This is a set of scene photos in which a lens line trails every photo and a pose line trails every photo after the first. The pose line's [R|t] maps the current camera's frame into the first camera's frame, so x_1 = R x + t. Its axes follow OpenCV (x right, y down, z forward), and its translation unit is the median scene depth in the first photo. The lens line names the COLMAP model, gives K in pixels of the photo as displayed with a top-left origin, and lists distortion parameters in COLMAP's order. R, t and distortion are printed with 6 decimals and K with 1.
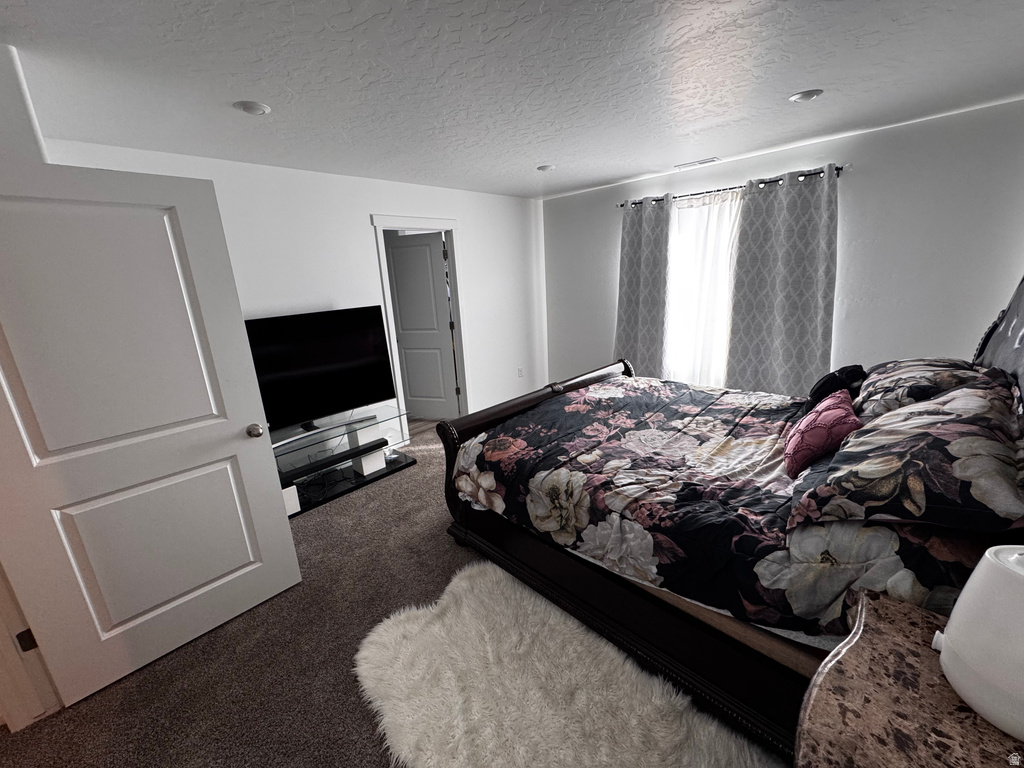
lens RADIAL K [[407.8, 0, 510.7], [0, 407.8, 383.9], [0, 0, 1]] dist [-0.000784, 0.000333]
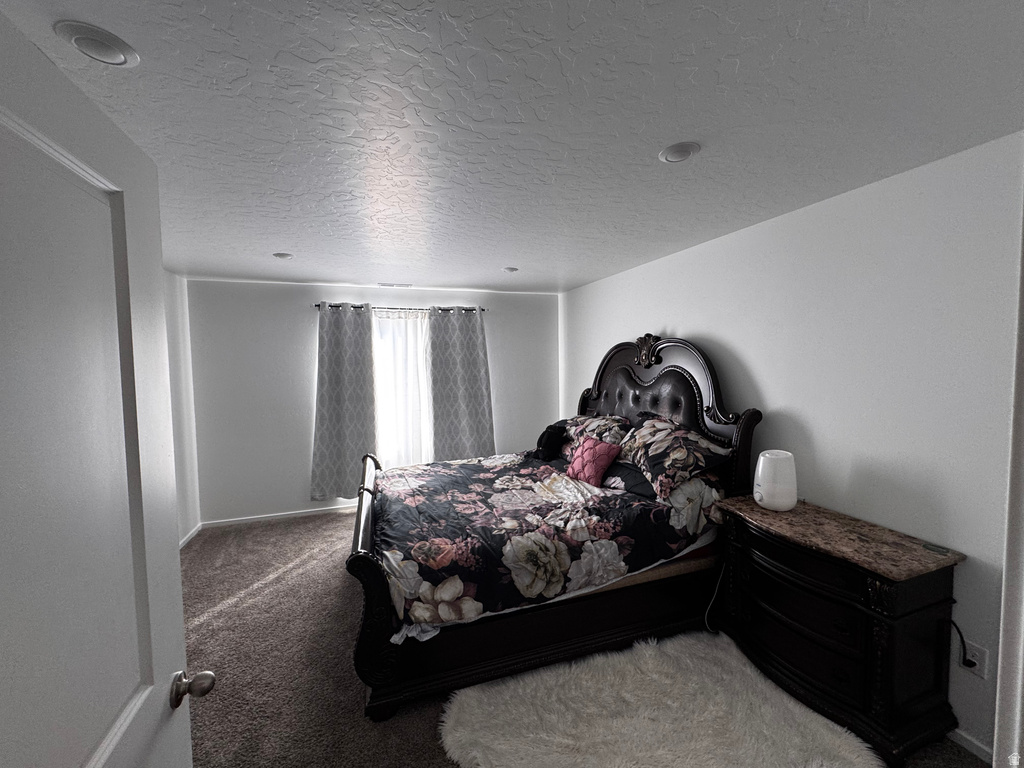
lens RADIAL K [[407.8, 0, 517.1], [0, 407.8, 382.2], [0, 0, 1]] dist [-0.000784, 0.000333]
pose [[0.444378, -0.002994, 0.895835, -0.689243], [0.226358, 0.967920, -0.109050, -0.061966], [-0.866770, 0.251239, 0.430800, 0.328553]]
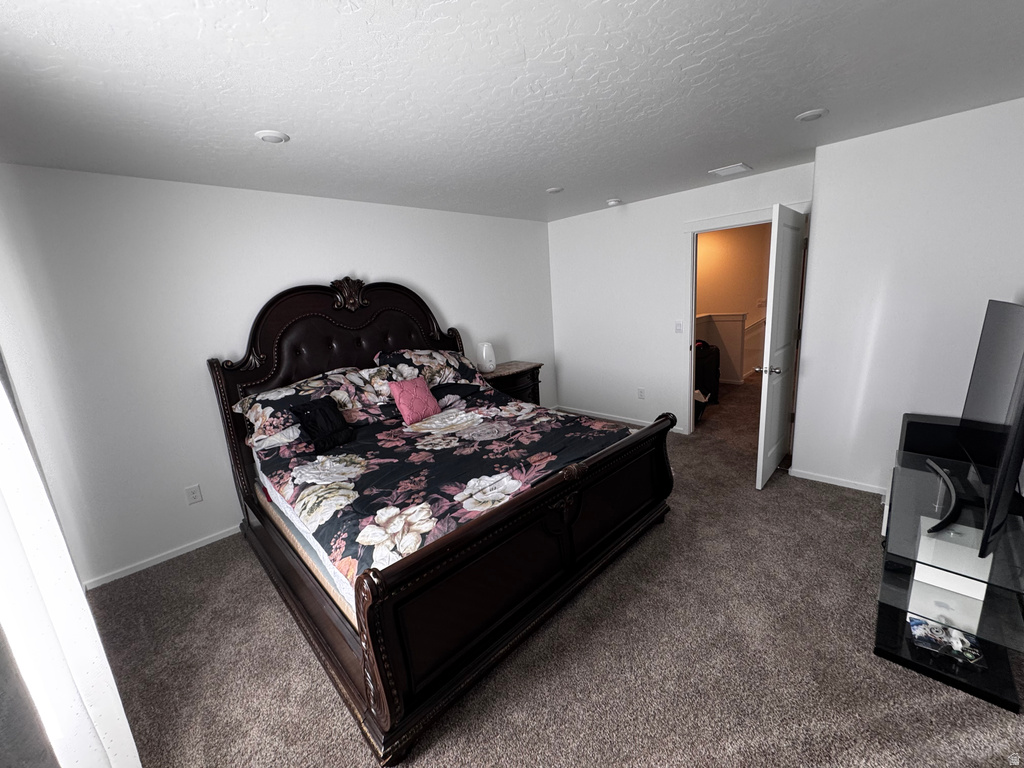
lens RADIAL K [[407.8, 0, 507.5], [0, 407.8, 381.8], [0, 0, 1]] dist [-0.000784, 0.000333]
pose [[-0.992298, 0.114524, 0.047222, 0.197323], [0.123414, 0.881002, 0.456732, -0.517695], [0.010704, 0.459042, -0.888350, 1.871085]]
